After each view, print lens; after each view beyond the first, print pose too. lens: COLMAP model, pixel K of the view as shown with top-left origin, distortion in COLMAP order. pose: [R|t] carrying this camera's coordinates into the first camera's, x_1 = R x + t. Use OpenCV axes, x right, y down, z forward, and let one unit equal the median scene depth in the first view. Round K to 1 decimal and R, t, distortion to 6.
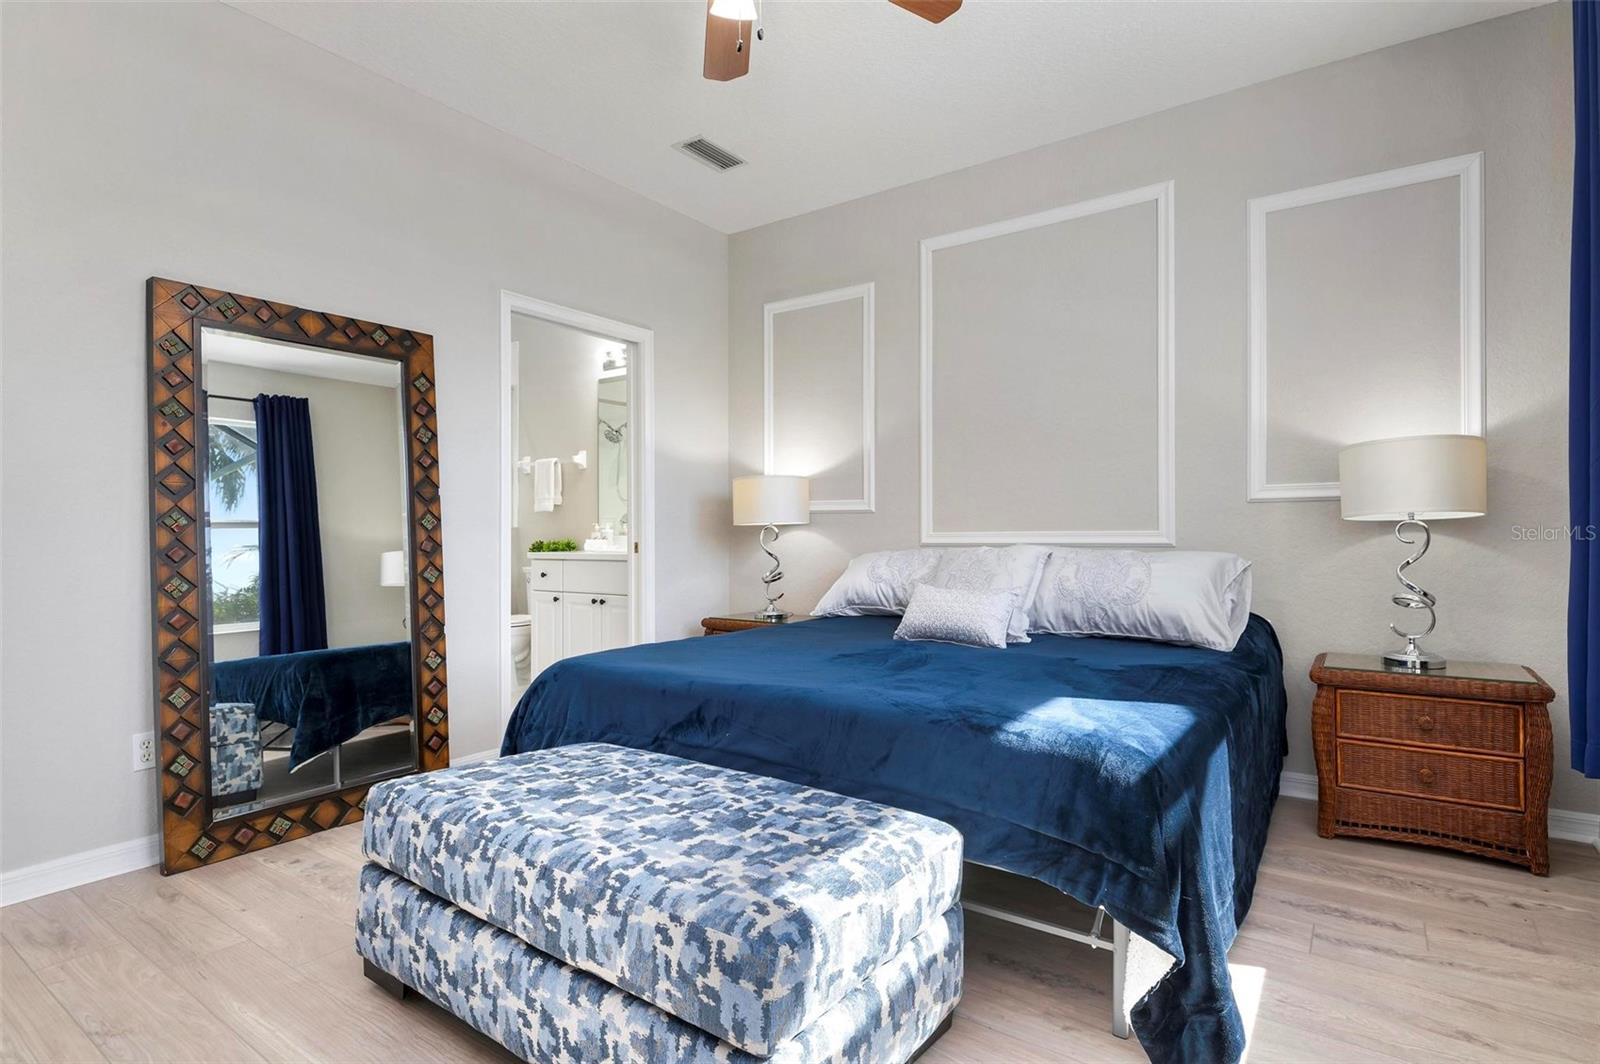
lens RADIAL K [[804.8, 0, 819.6], [0, 804.8, 506.4], [0, 0, 1]] dist [0.002282, -0.000150]
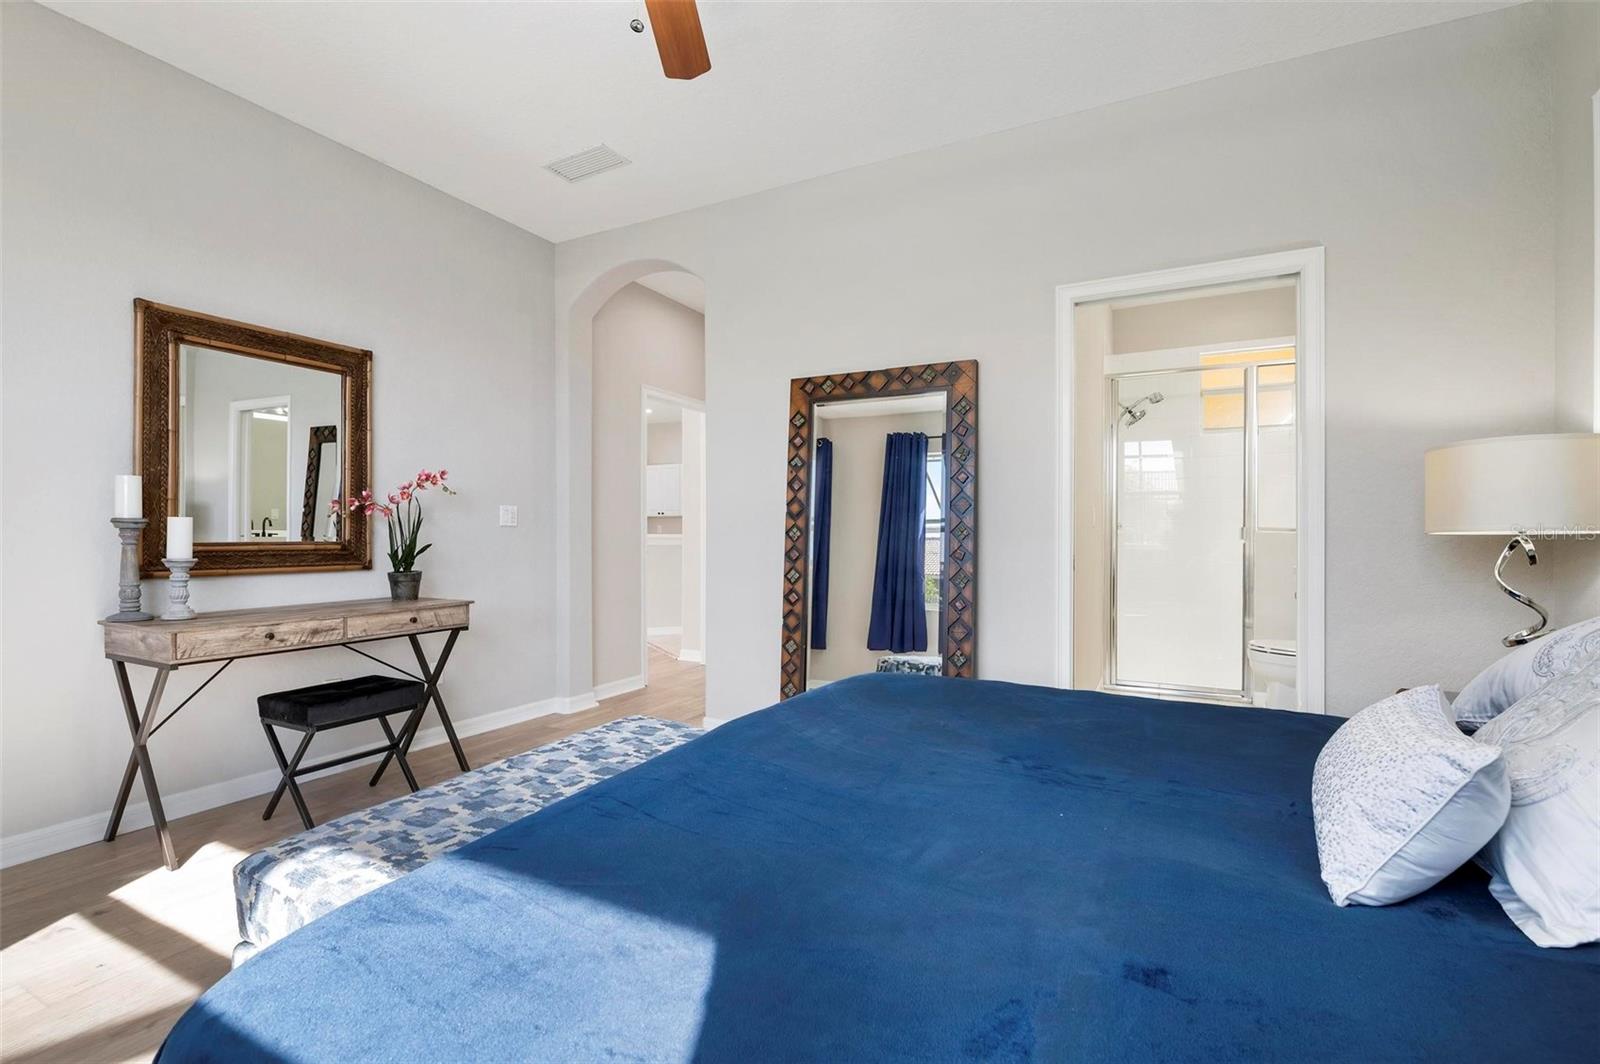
lens RADIAL K [[718.1, 0, 804.2], [0, 718.1, 536.9], [0, 0, 1]] dist [0.001205, -0.010624]
pose [[0.125077, 0.008744, -0.992109, 0.496252], [0.031639, 0.999417, 0.012797, 0.006633], [0.991642, -0.032990, 0.124727, 0.716829]]
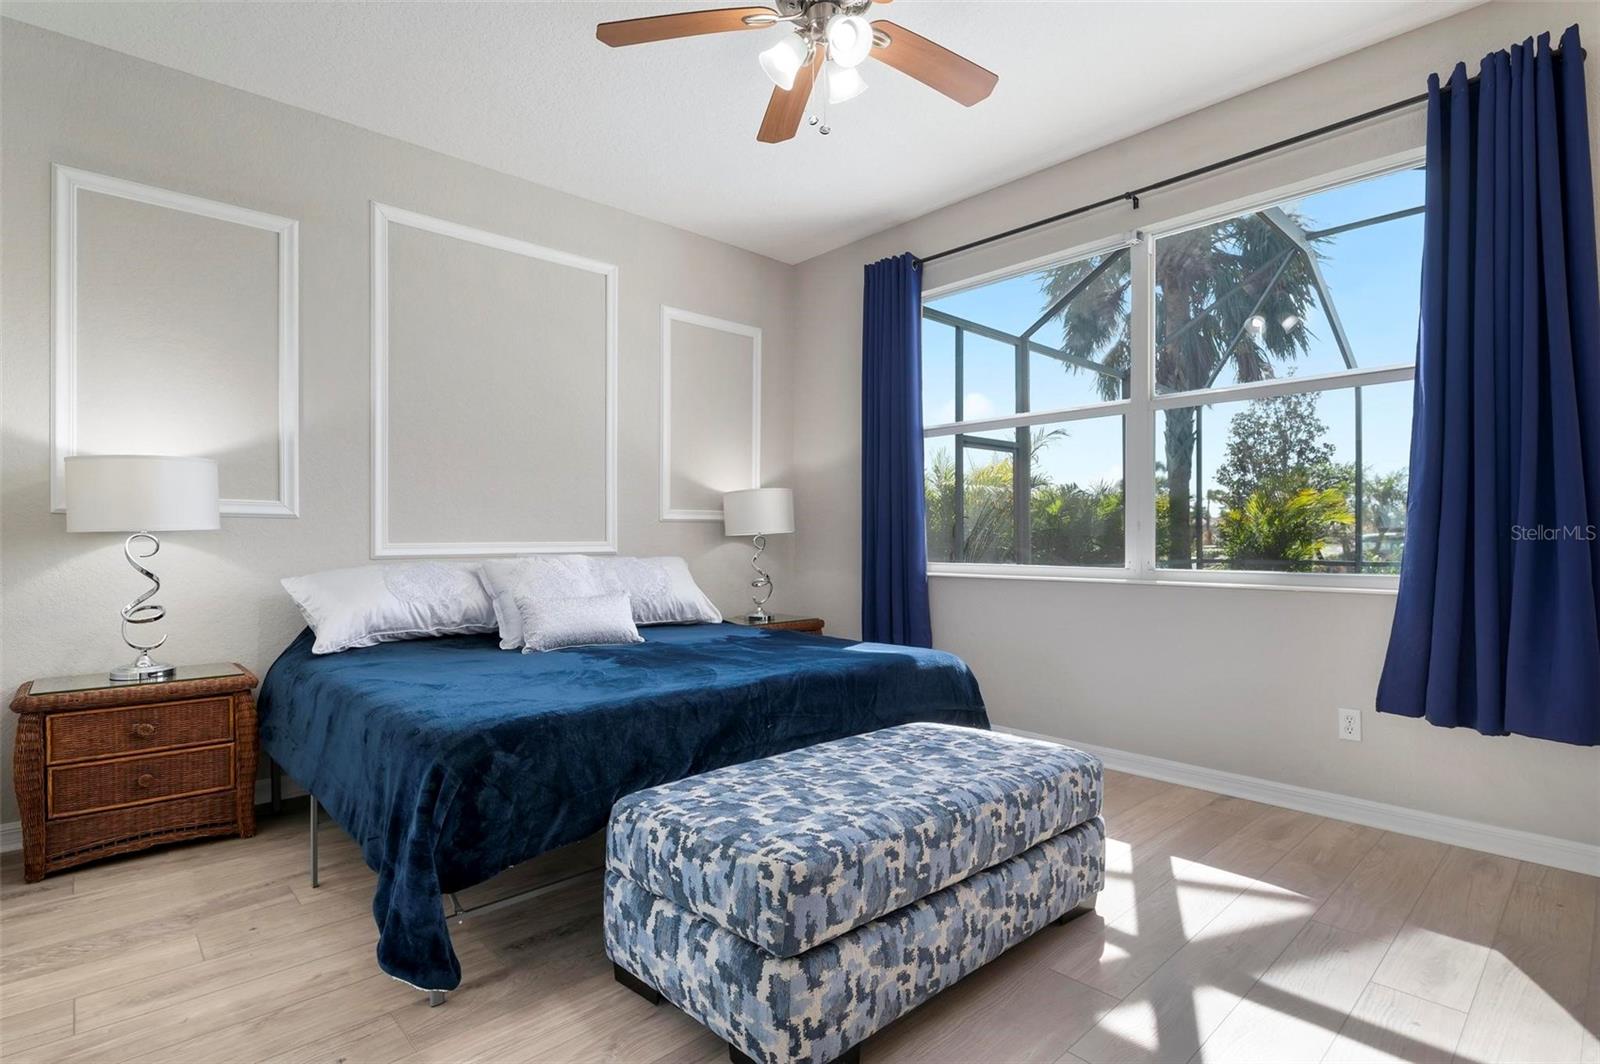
lens RADIAL K [[771.8, 0, 804.8], [0, 771.8, 538.0], [0, 0, 1]] dist [0.000033, -0.000987]
pose [[0.211852, 0.004339, 0.977292, -0.807966], [-0.031416, 0.999504, 0.002372, 0.014021], [-0.976797, -0.031205, 0.211884, 0.519811]]
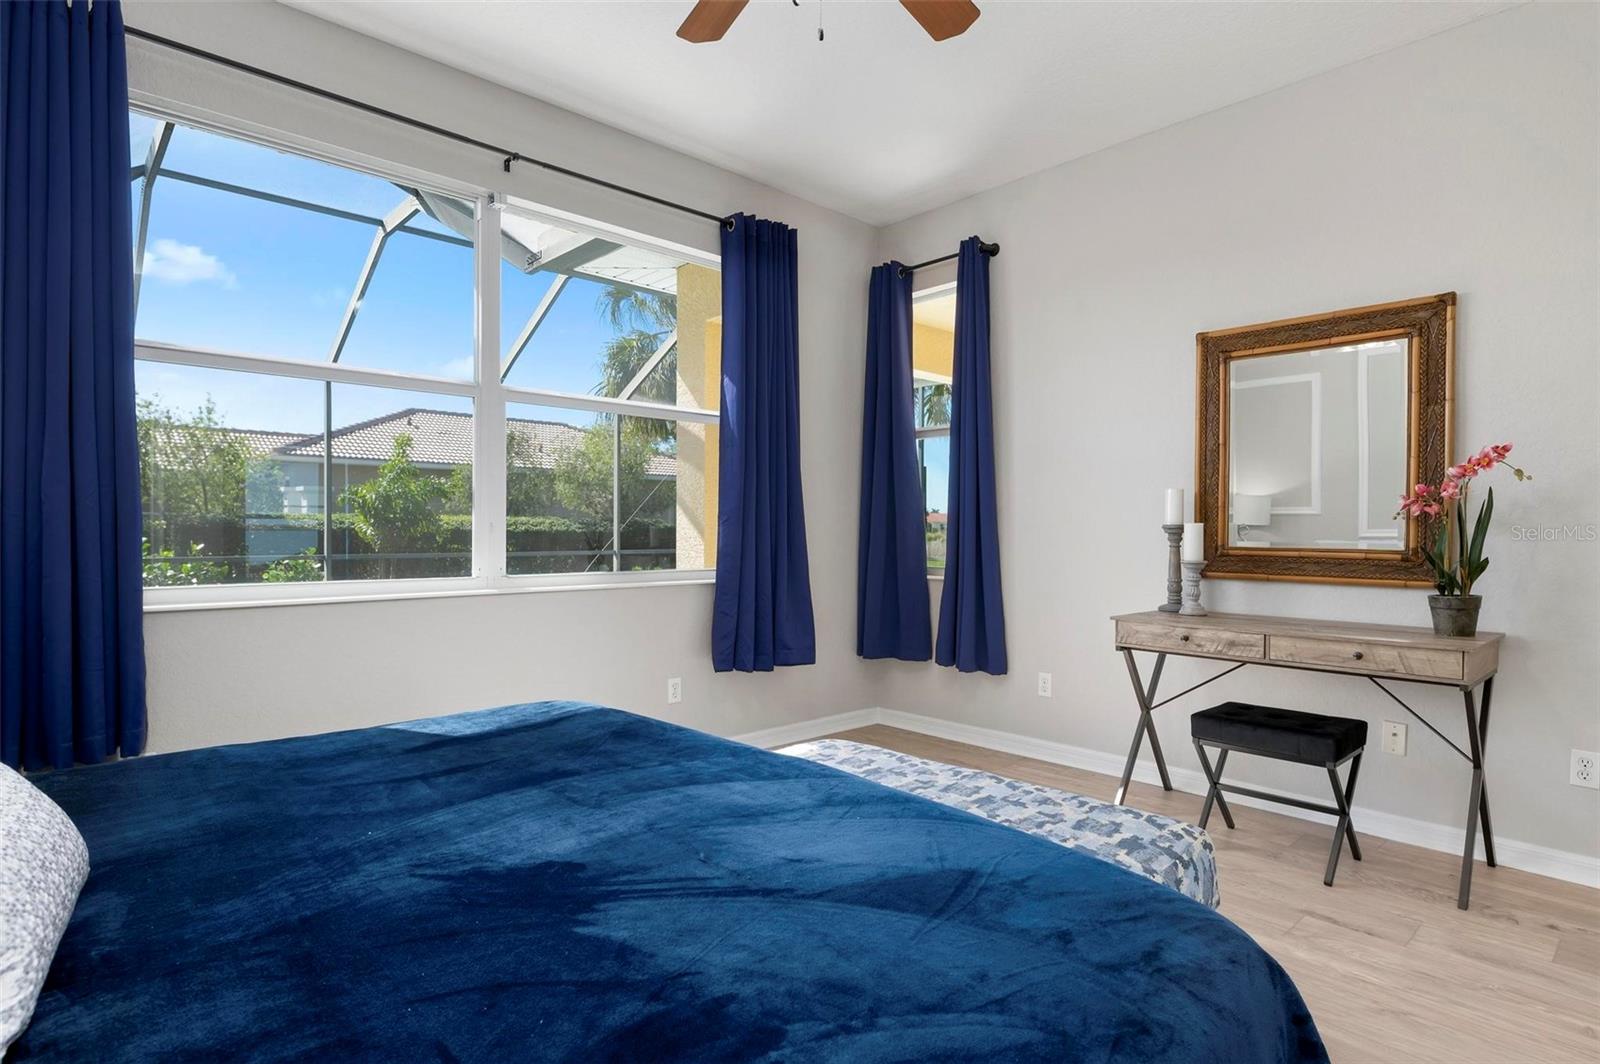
lens RADIAL K [[830.2, 0, 807.9], [0, 830.2, 530.1], [0, 0, 1]] dist [0.005585, -0.006869]
pose [[-0.974586, 0.000392, 0.224013, -0.199666], [-0.006900, 0.999471, -0.031770, 0.018035], [-0.223907, -0.032509, -0.974068, 1.285806]]
